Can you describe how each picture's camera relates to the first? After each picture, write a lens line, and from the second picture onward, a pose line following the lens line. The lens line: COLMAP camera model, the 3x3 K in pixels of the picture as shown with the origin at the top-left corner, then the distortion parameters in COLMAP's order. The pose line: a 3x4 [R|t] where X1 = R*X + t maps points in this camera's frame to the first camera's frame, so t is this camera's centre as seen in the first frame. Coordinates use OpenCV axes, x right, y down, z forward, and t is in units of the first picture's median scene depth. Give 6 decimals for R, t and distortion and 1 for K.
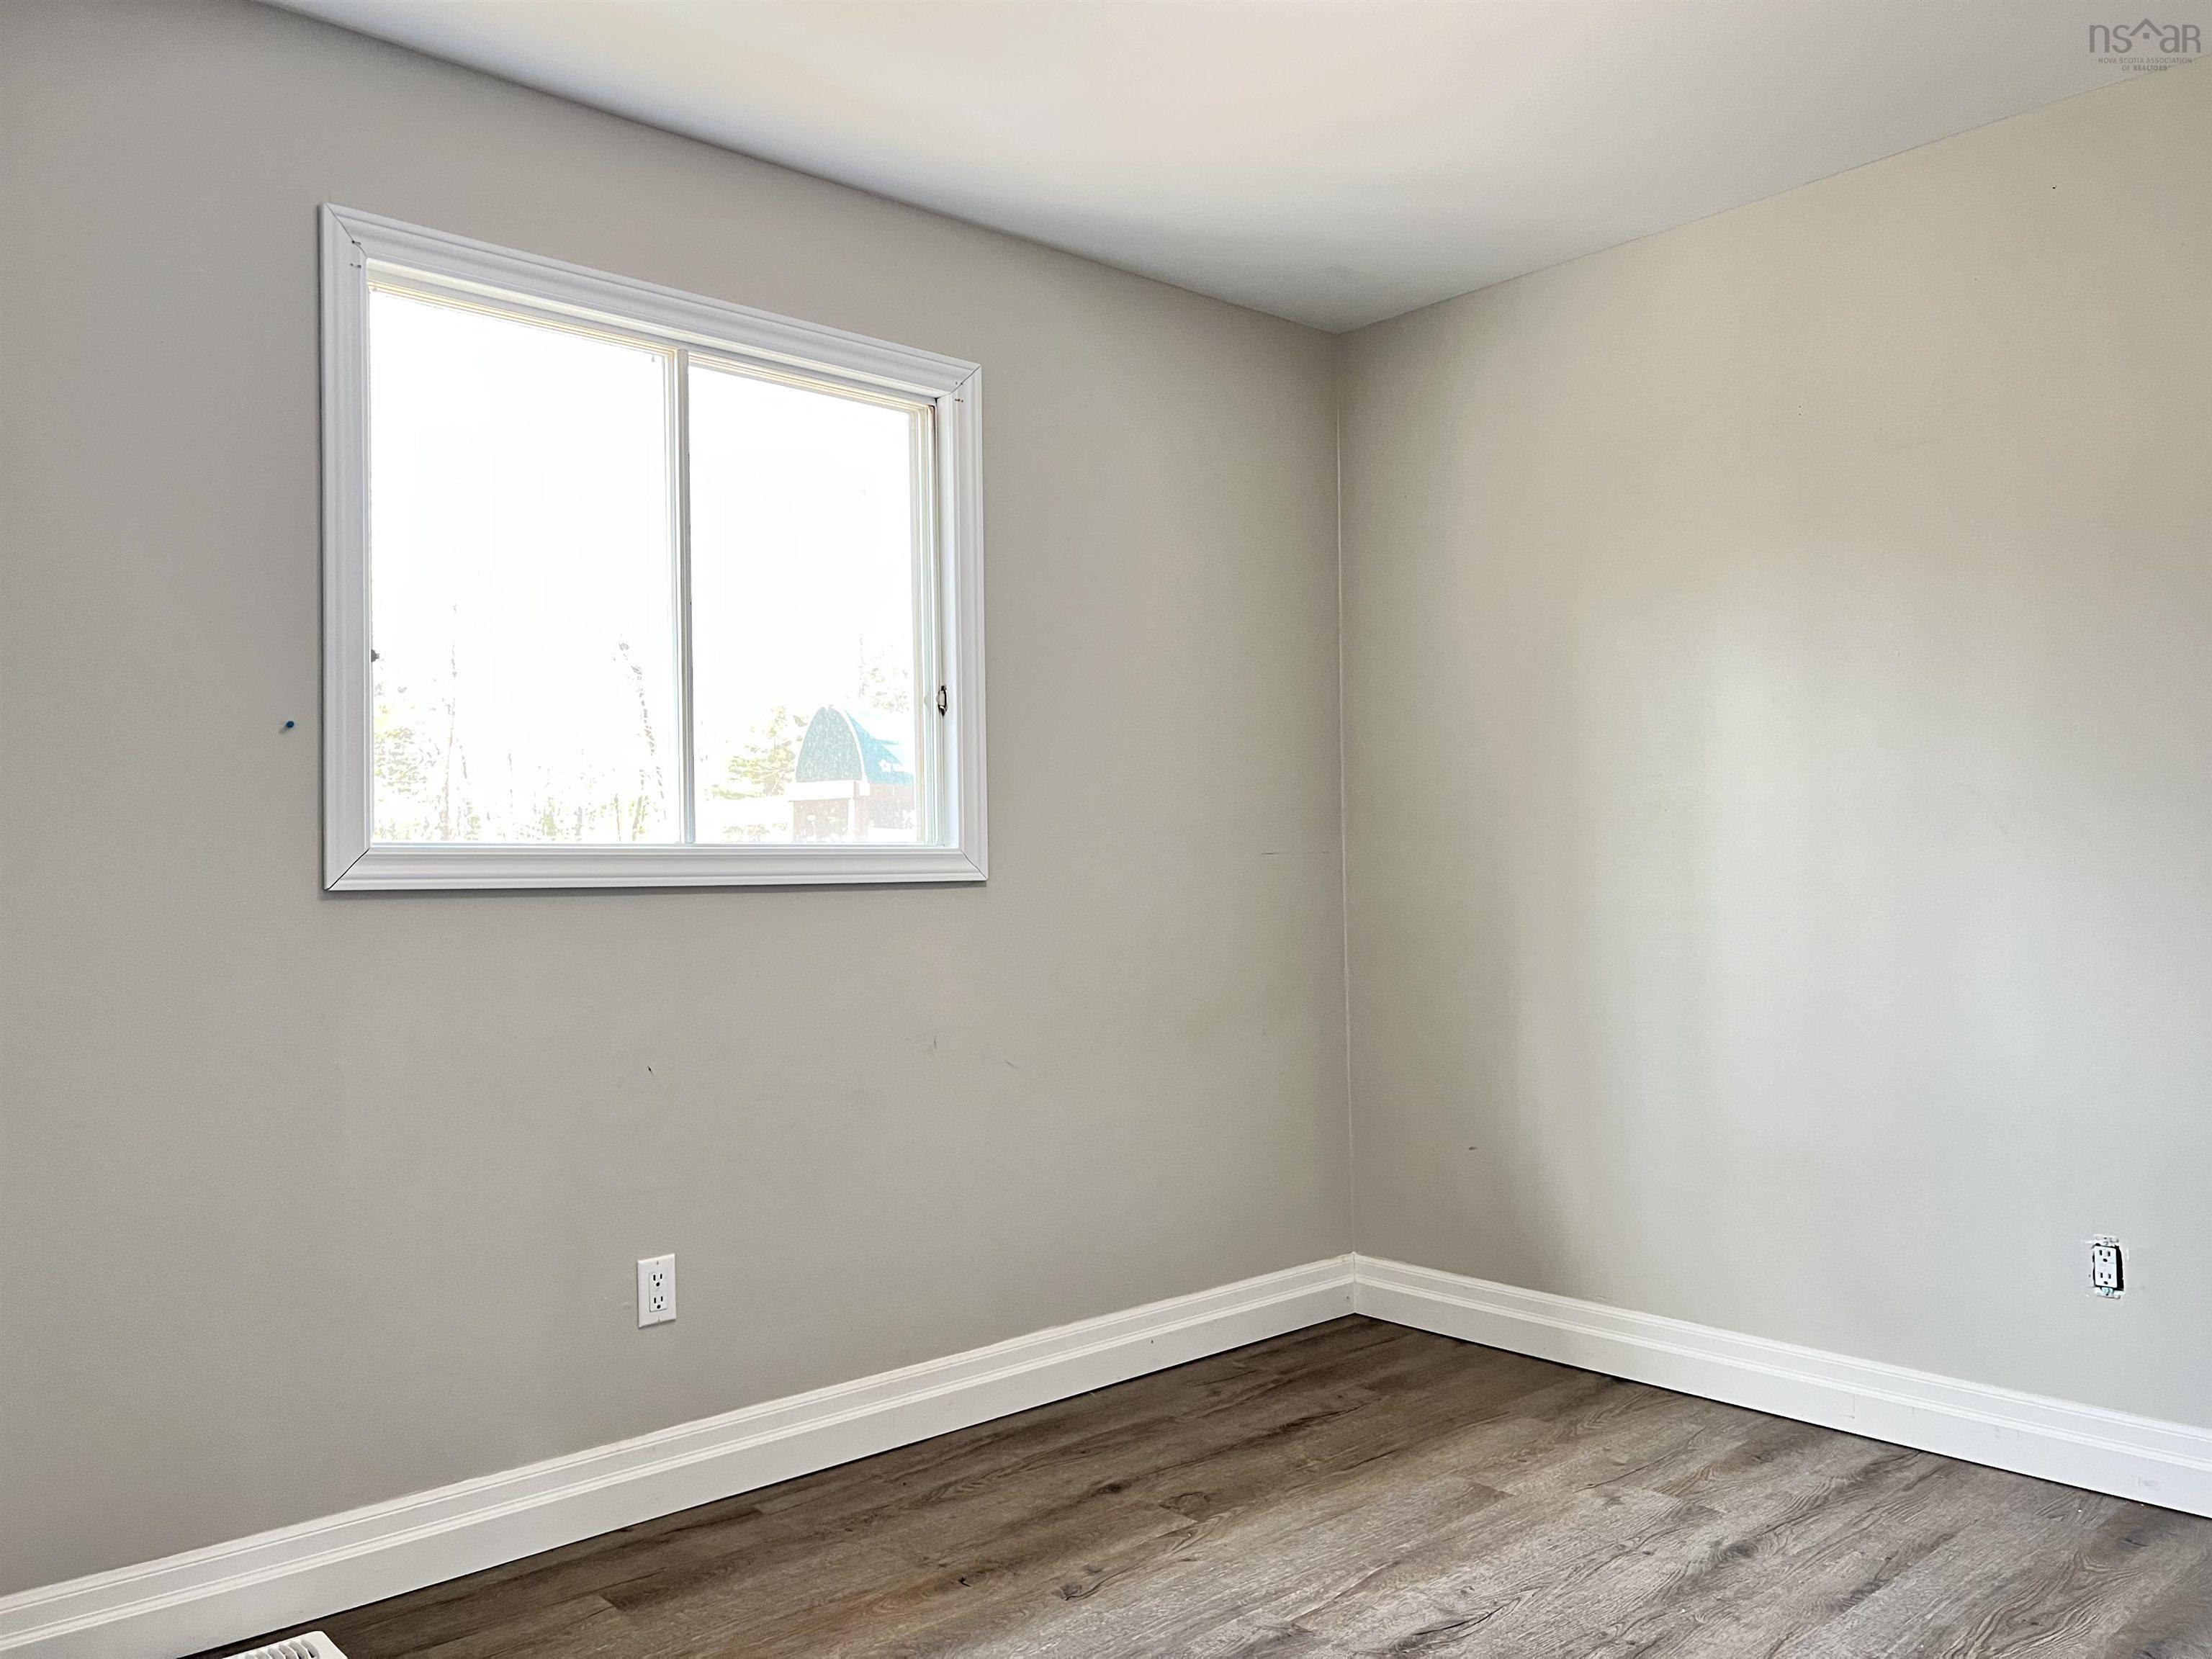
lens RADIAL K [[1682.3, 0, 1094.6], [0, 1682.3, 837.2], [0, 0, 1]] dist [0.064984, -0.068294]
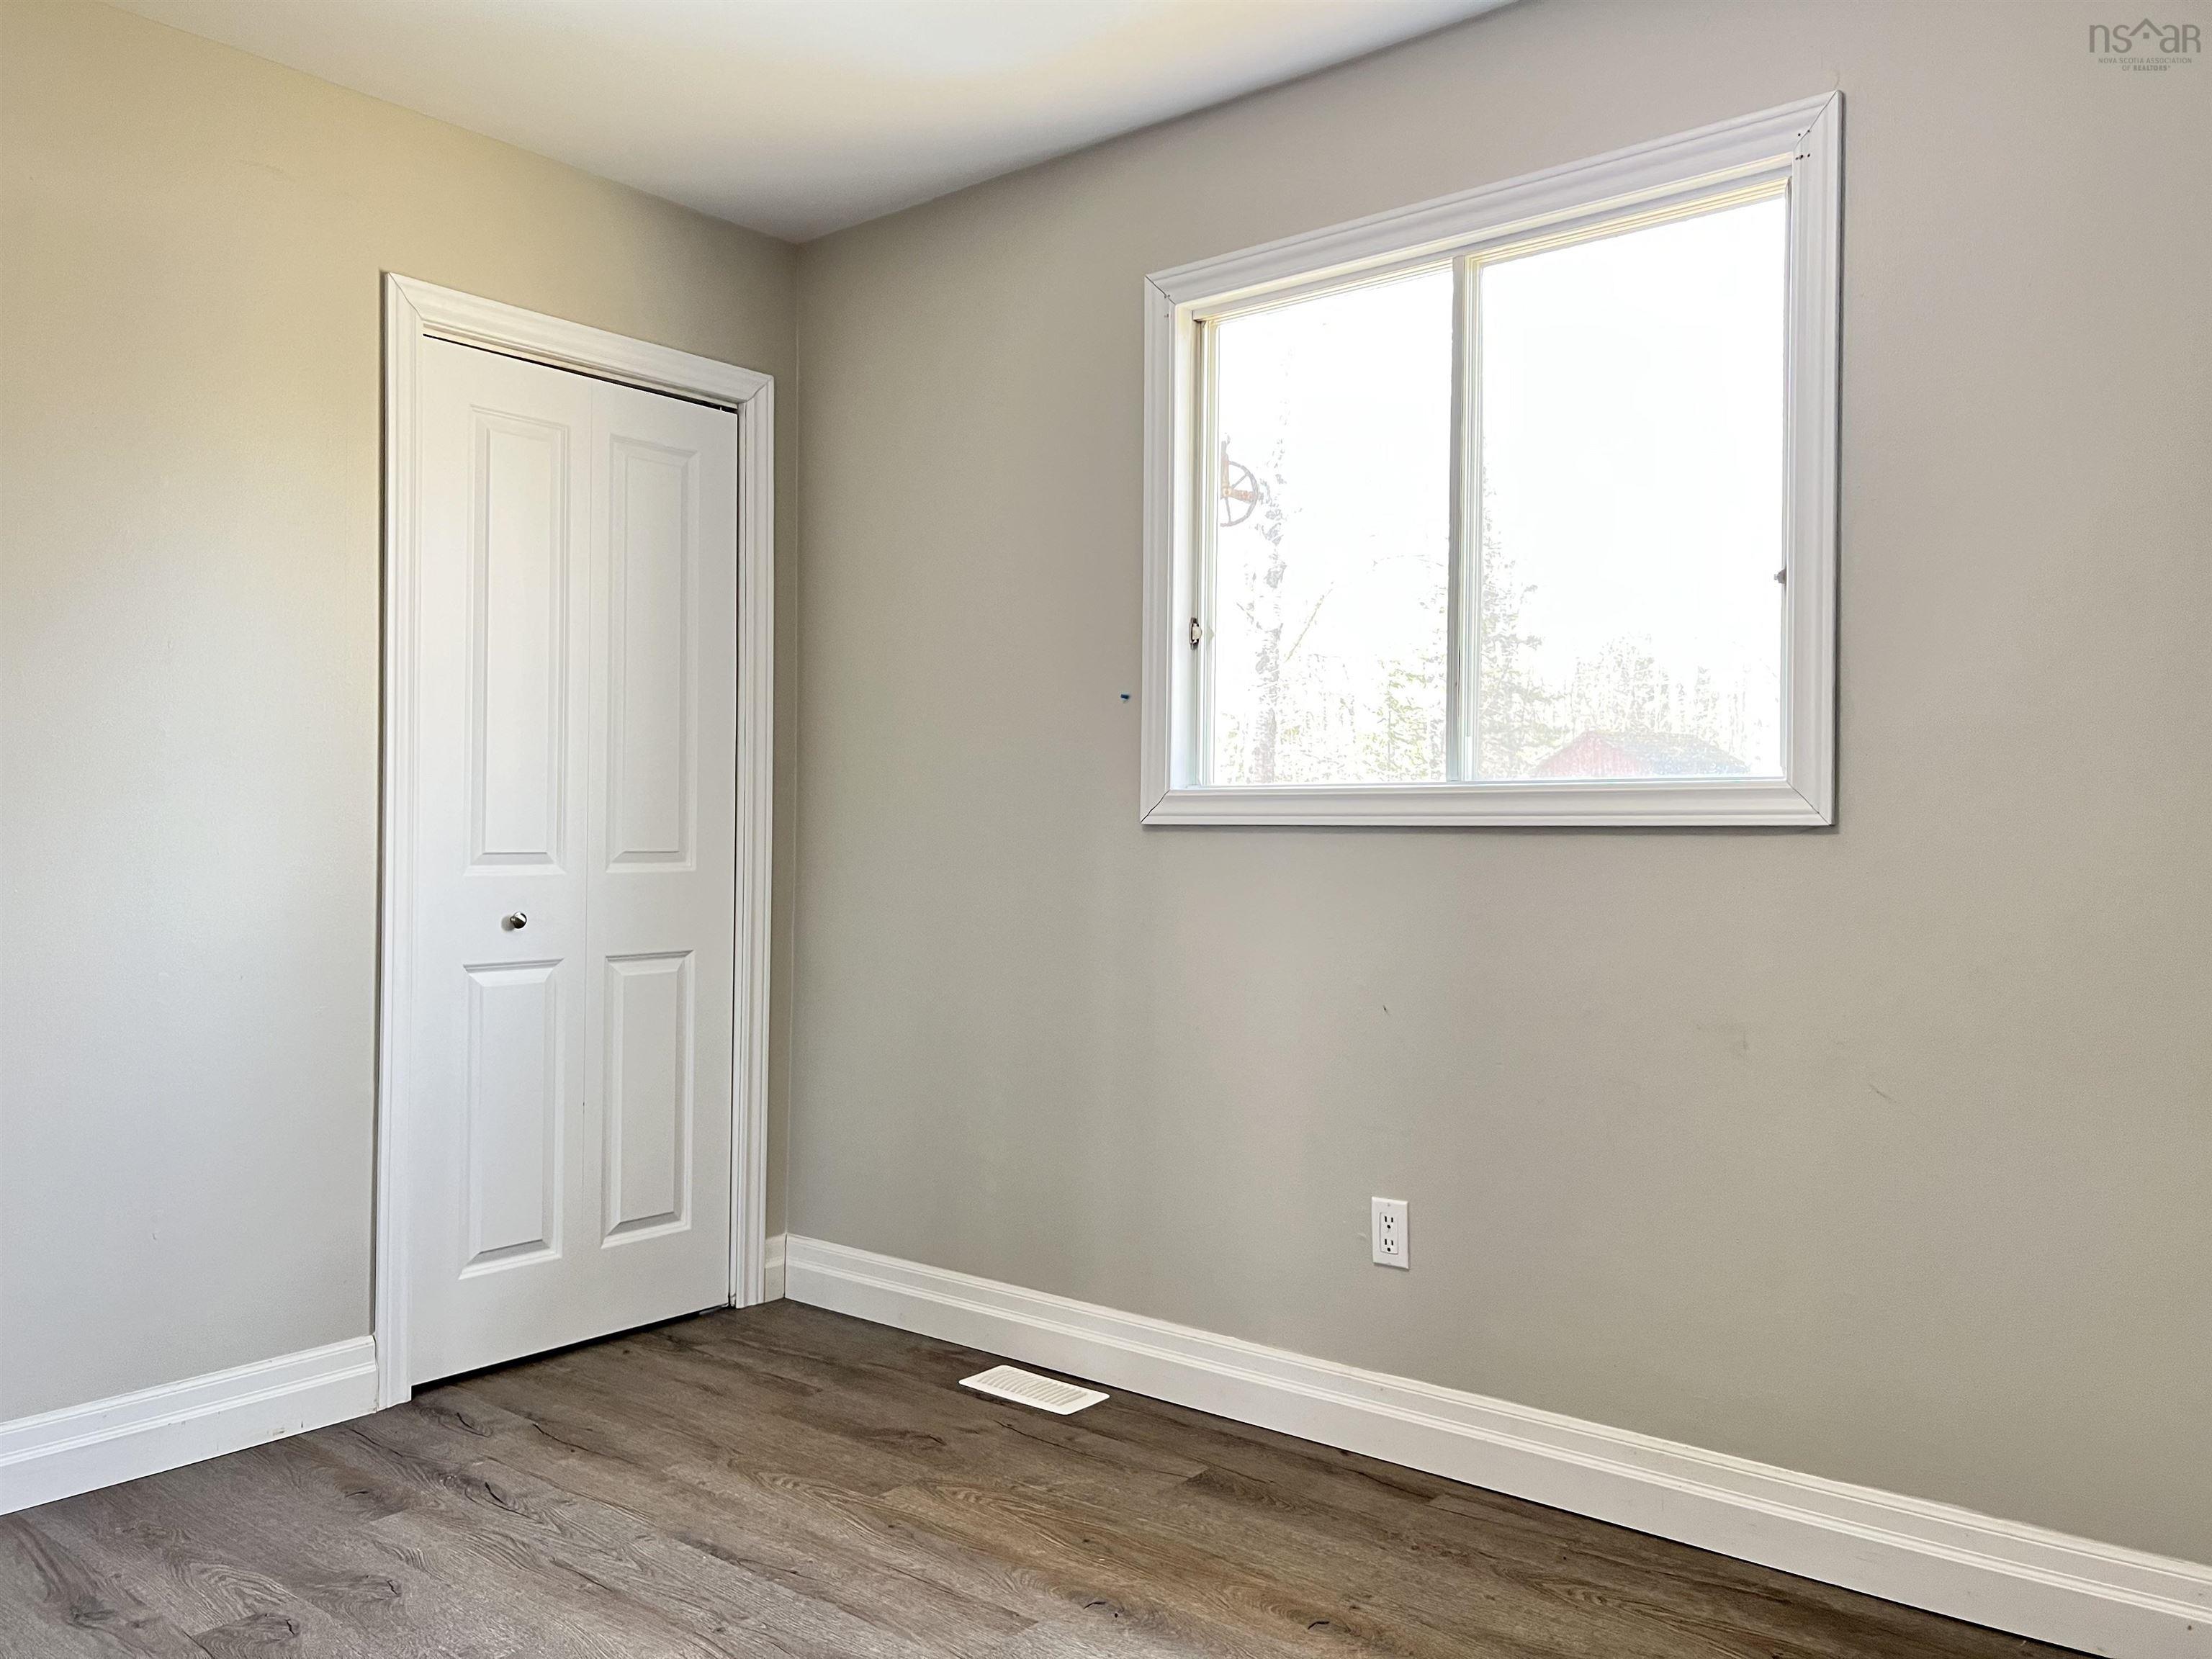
lens RADIAL K [[1682.3, 0, 1090.8], [0, 1682.3, 806.8], [0, 0, 1]] dist [0.064984, -0.068294]
pose [[0.151589, 0.003236, -0.988438, 0.661233], [0.020707, 0.999765, 0.006449, 0.007862], [0.988227, -0.021446, 0.151486, 0.652613]]
